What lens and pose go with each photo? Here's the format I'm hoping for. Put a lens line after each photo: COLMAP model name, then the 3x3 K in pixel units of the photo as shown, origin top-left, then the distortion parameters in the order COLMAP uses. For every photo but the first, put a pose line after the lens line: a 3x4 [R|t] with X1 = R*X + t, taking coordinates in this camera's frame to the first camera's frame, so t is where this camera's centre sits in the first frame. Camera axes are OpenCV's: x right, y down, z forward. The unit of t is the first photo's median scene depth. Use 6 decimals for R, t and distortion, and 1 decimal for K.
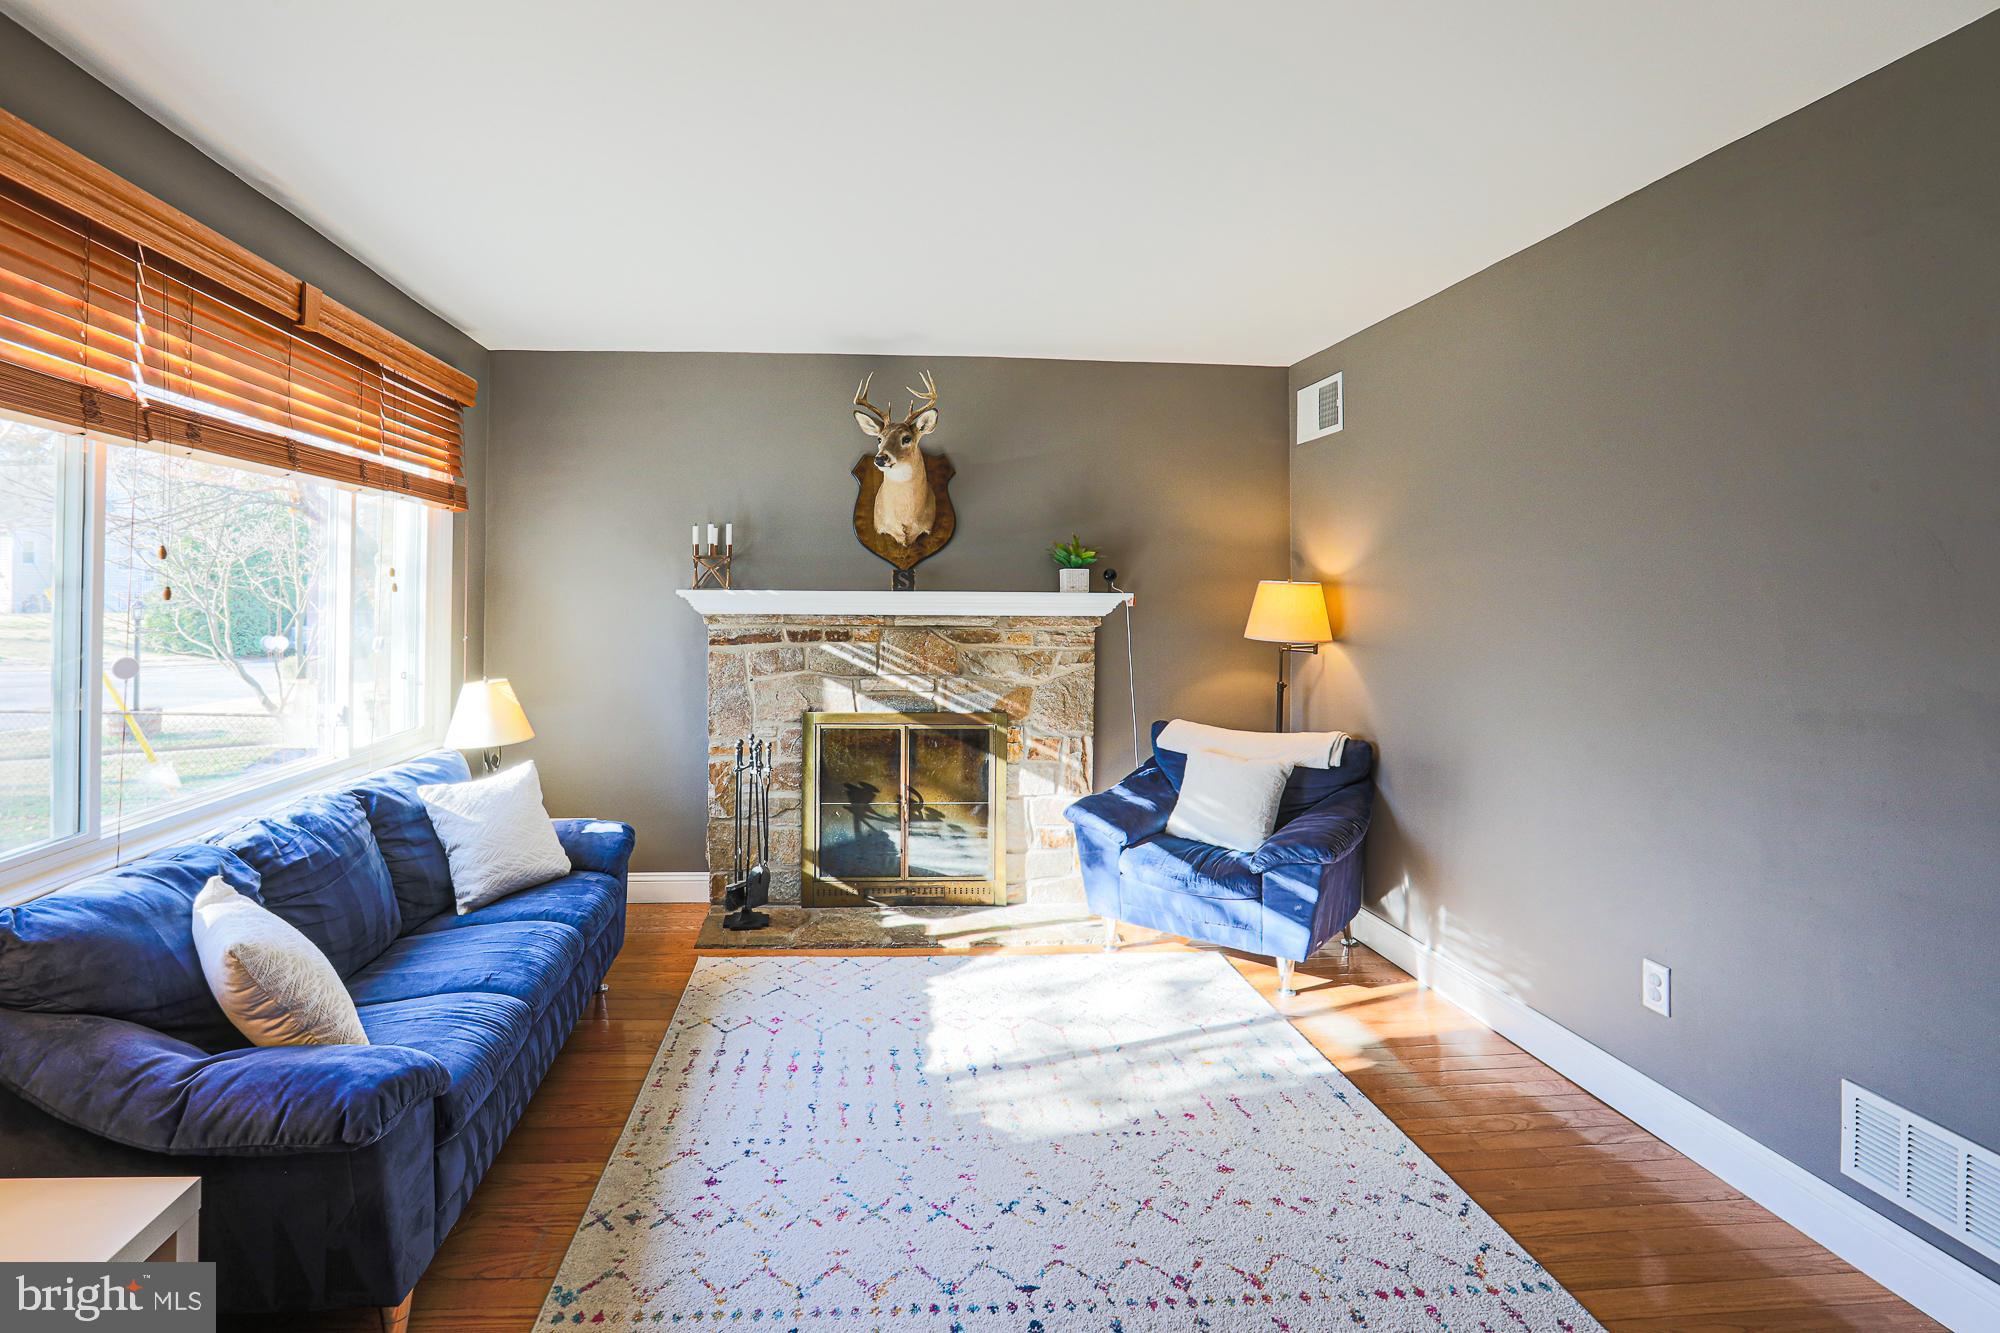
lens RADIAL K [[961.5, 0, 935.8], [0, 961.5, 573.3], [0, 0, 1]] dist [-0.046646, 0.014641]
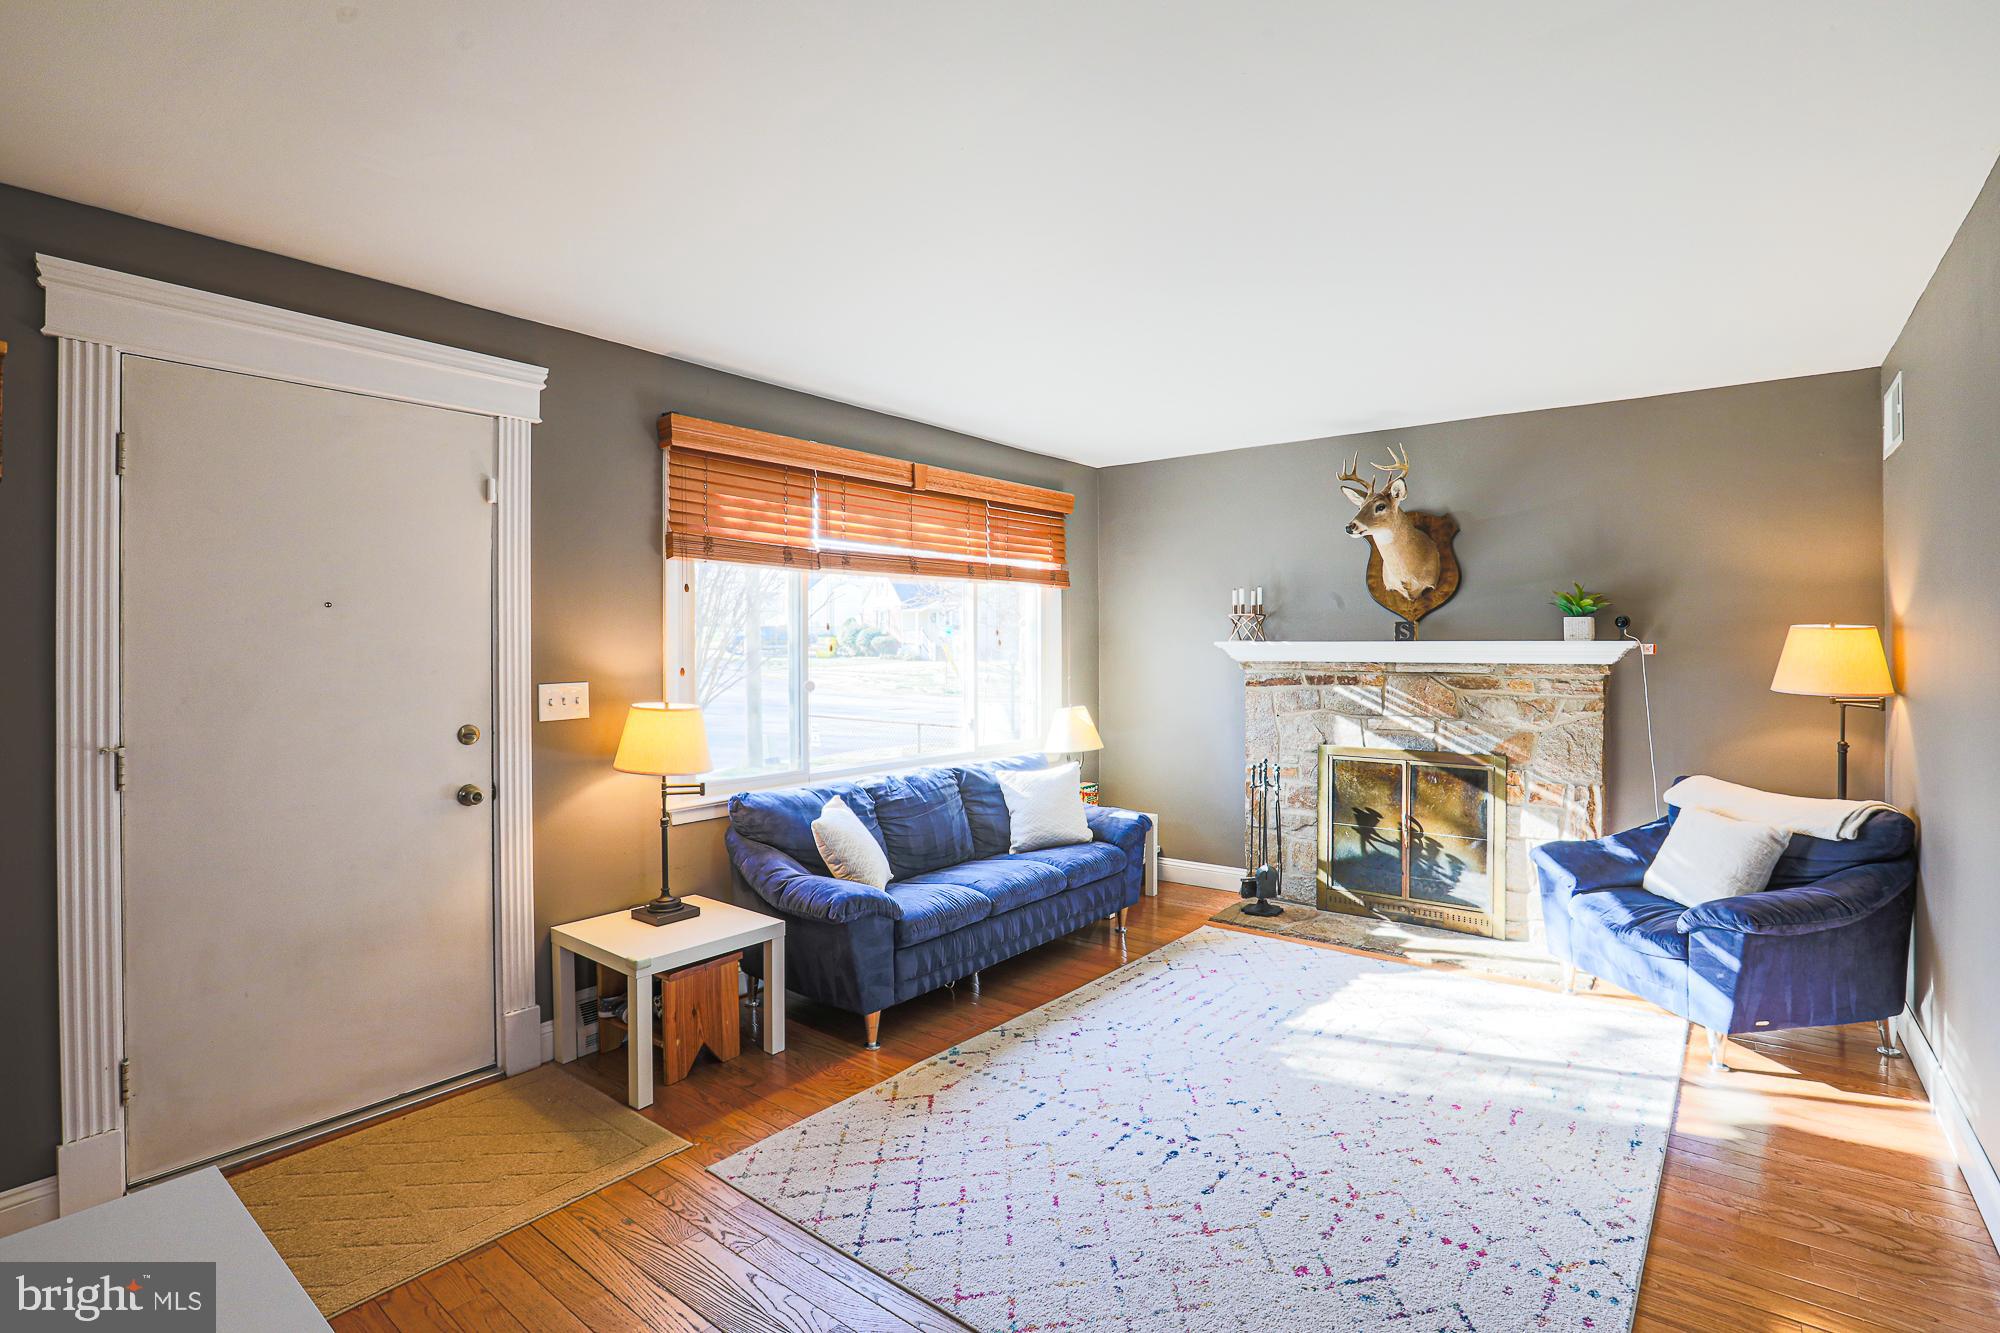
lens RADIAL K [[961.5, 0, 1097.5], [0, 961.5, 633.5], [0, 0, 1]] dist [-0.046646, 0.014641]
pose [[0.775938, -0.015409, -0.630621, 0.451445], [0.022038, 0.999754, 0.002689, -0.000577], [0.630424, -0.015984, 0.776086, -0.091604]]
